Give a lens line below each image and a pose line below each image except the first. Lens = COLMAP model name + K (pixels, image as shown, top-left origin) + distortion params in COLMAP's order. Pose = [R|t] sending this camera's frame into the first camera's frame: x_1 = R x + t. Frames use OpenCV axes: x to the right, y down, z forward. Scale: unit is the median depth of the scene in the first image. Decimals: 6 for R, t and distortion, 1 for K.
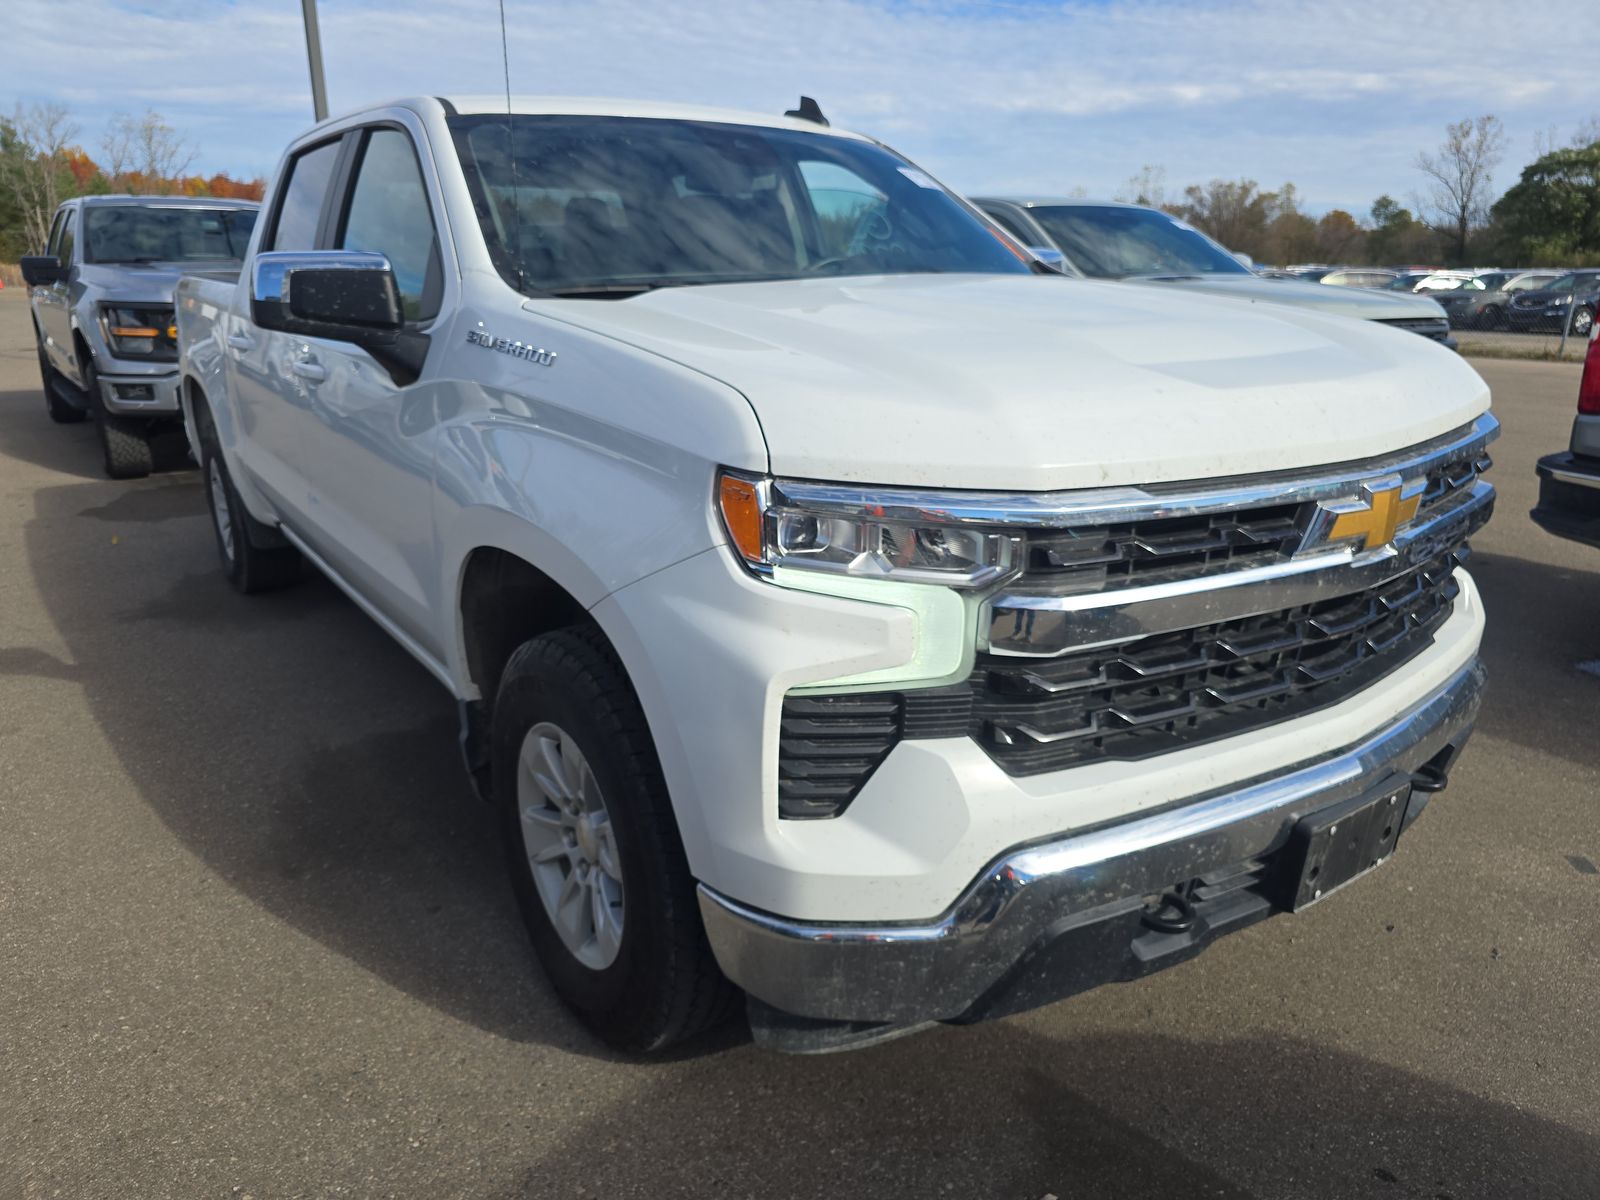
lens RADIAL K [[1069.9, 0, 812.5], [0, 1069.9, 597.6], [0, 0, 1]] dist [0.046472, -0.044408]
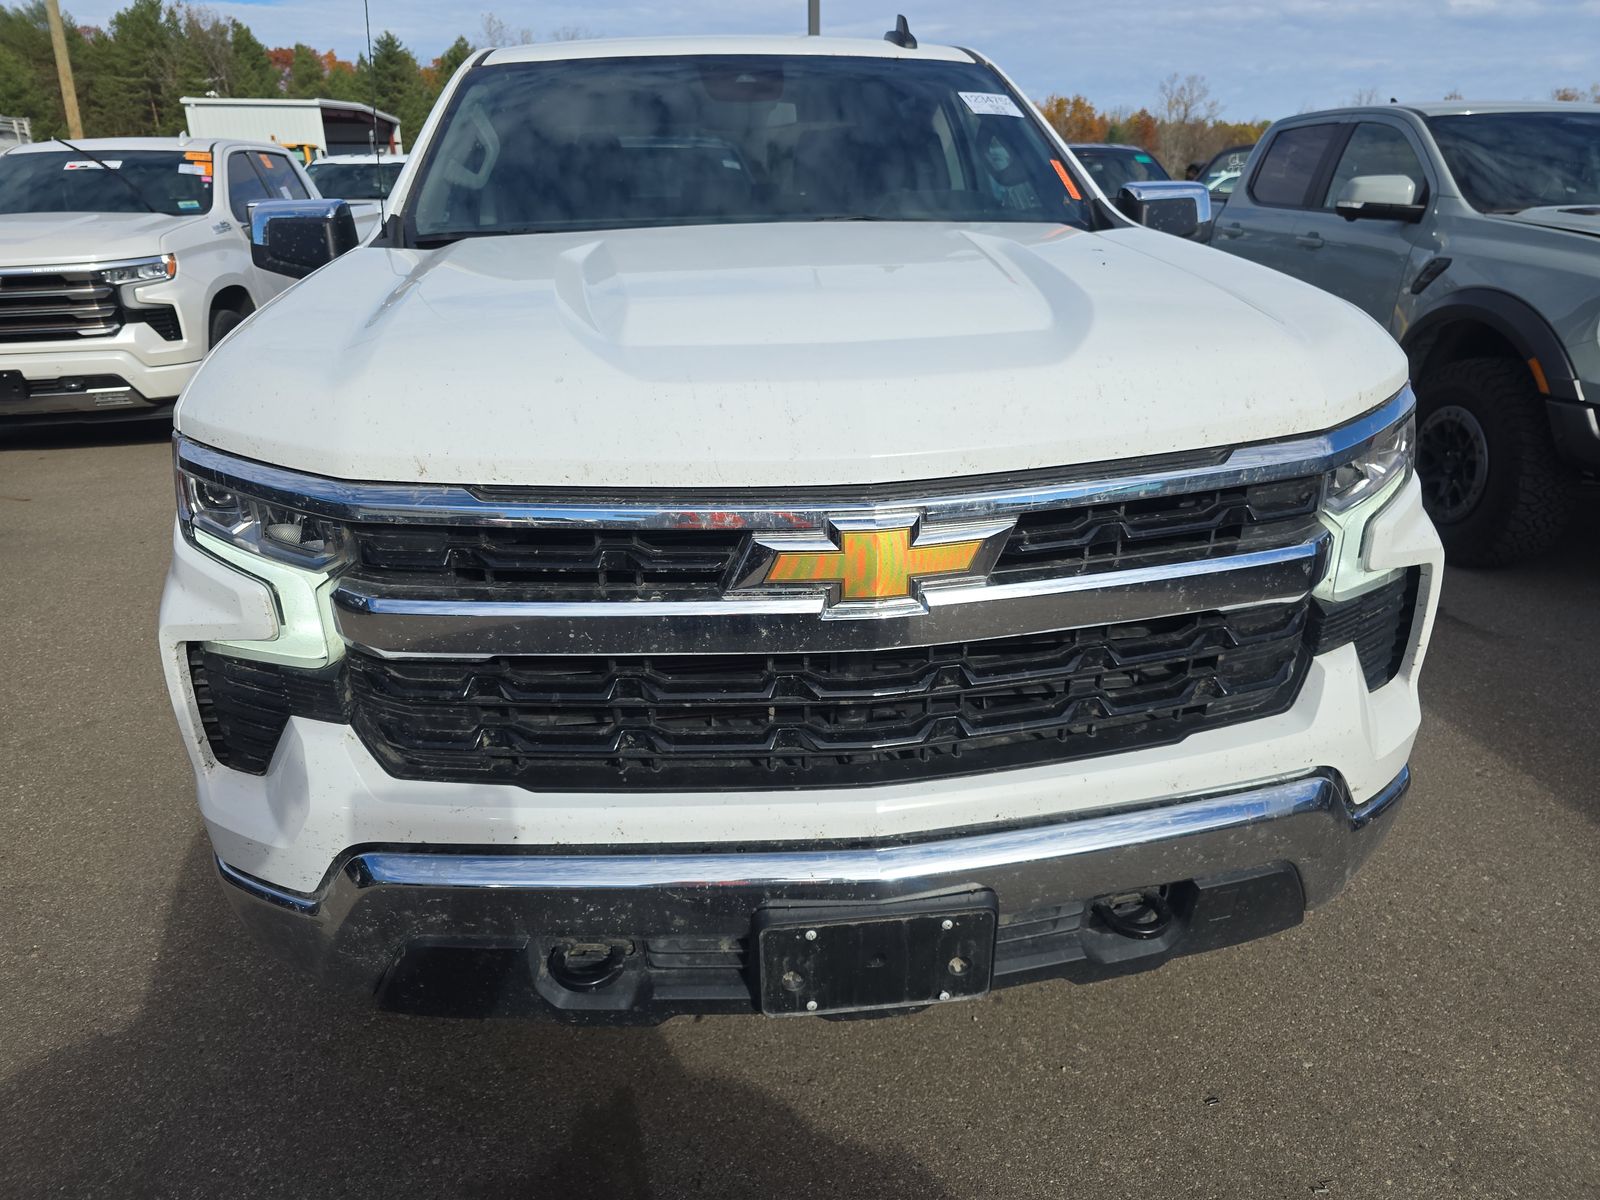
lens RADIAL K [[1069.9, 0, 805.6], [0, 1069.9, 593.4], [0, 0, 1]] dist [0.046472, -0.044408]
pose [[0.879557, 0.160771, -0.447808, 0.848687], [-0.132789, 0.986730, 0.093437, -0.121441], [0.456888, -0.022719, 0.889234, 0.297278]]
